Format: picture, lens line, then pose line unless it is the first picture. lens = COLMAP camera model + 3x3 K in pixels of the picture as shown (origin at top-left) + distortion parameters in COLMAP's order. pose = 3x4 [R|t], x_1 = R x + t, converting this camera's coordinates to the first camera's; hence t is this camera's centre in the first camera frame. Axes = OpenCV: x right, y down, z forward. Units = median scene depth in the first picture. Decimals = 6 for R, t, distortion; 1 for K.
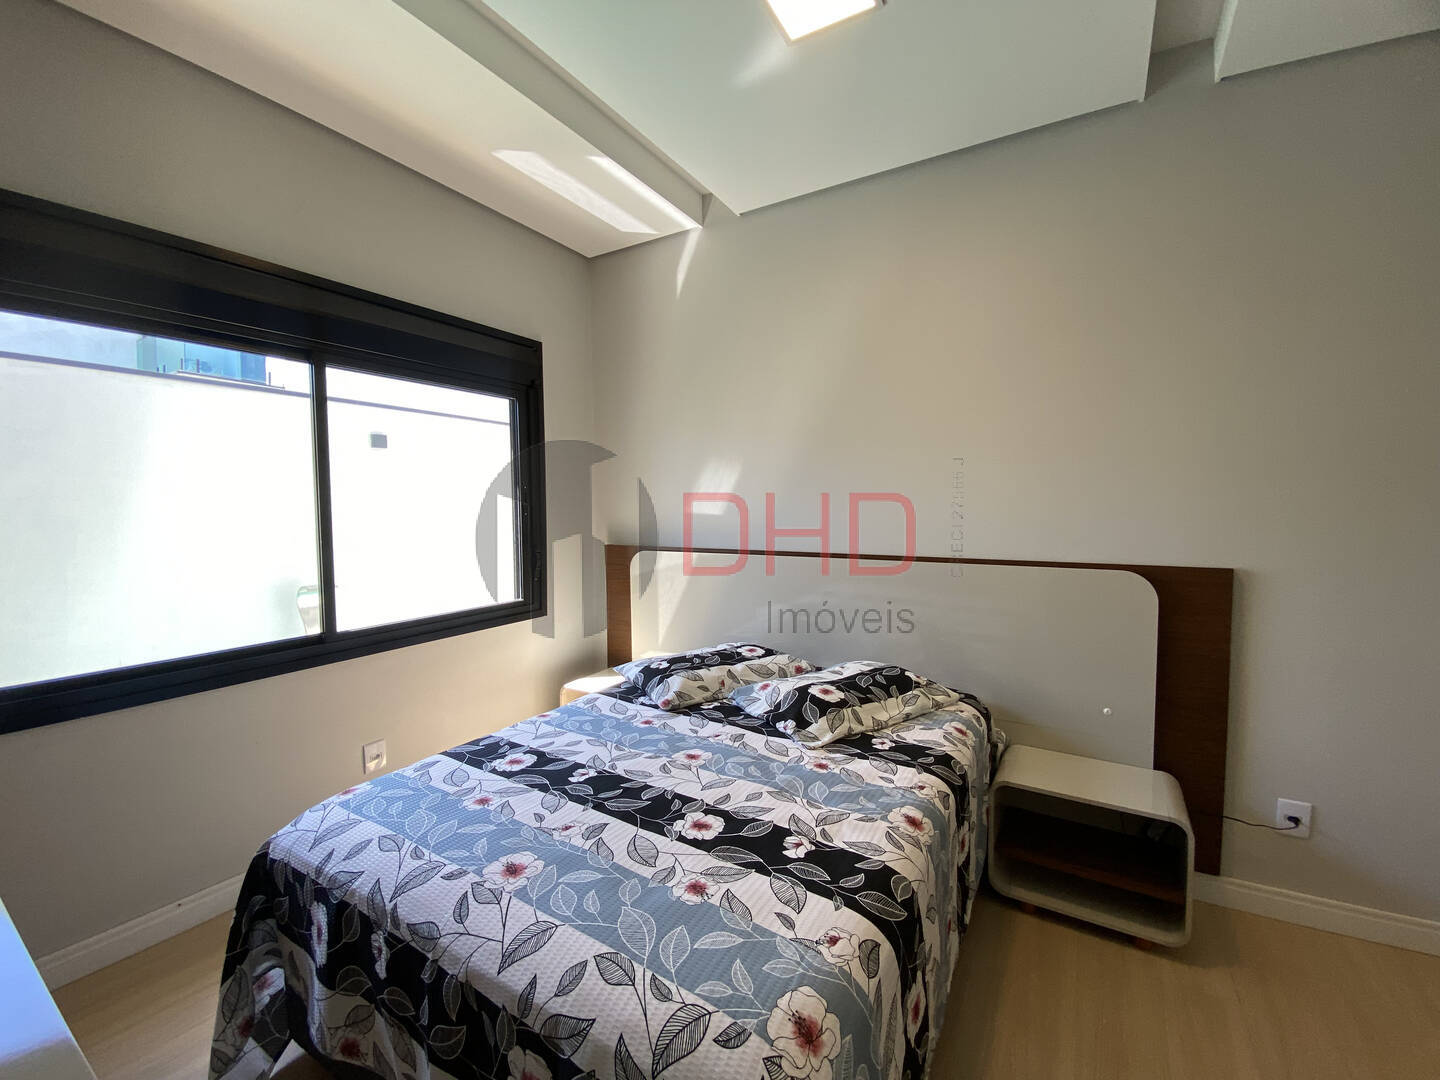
lens RADIAL K [[588.3, 0, 725.3], [0, 588.3, 535.9], [0, 0, 1]] dist [0.004504, -0.000019]
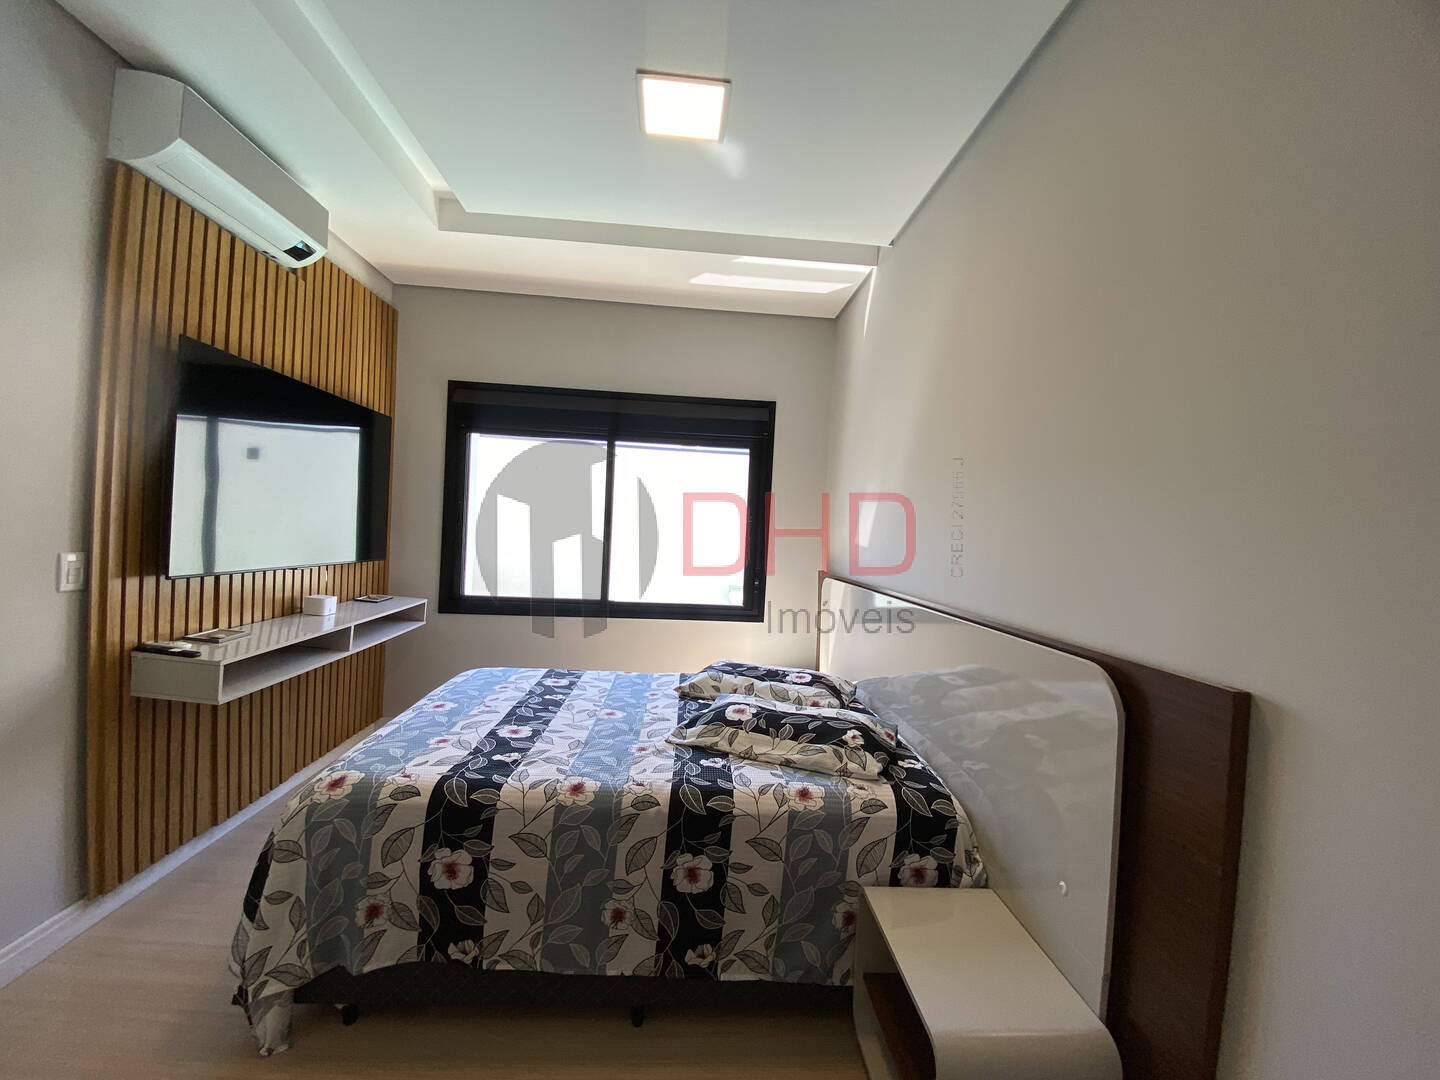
lens RADIAL K [[588.3, 0, 725.7], [0, 588.3, 539.6], [0, 0, 1]] dist [0.004504, -0.000019]
pose [[0.576803, 0.049871, -0.815360, 1.104679], [-0.097331, 0.995220, -0.007982, -0.032246], [0.811064, 0.083964, 0.578900, 0.383448]]
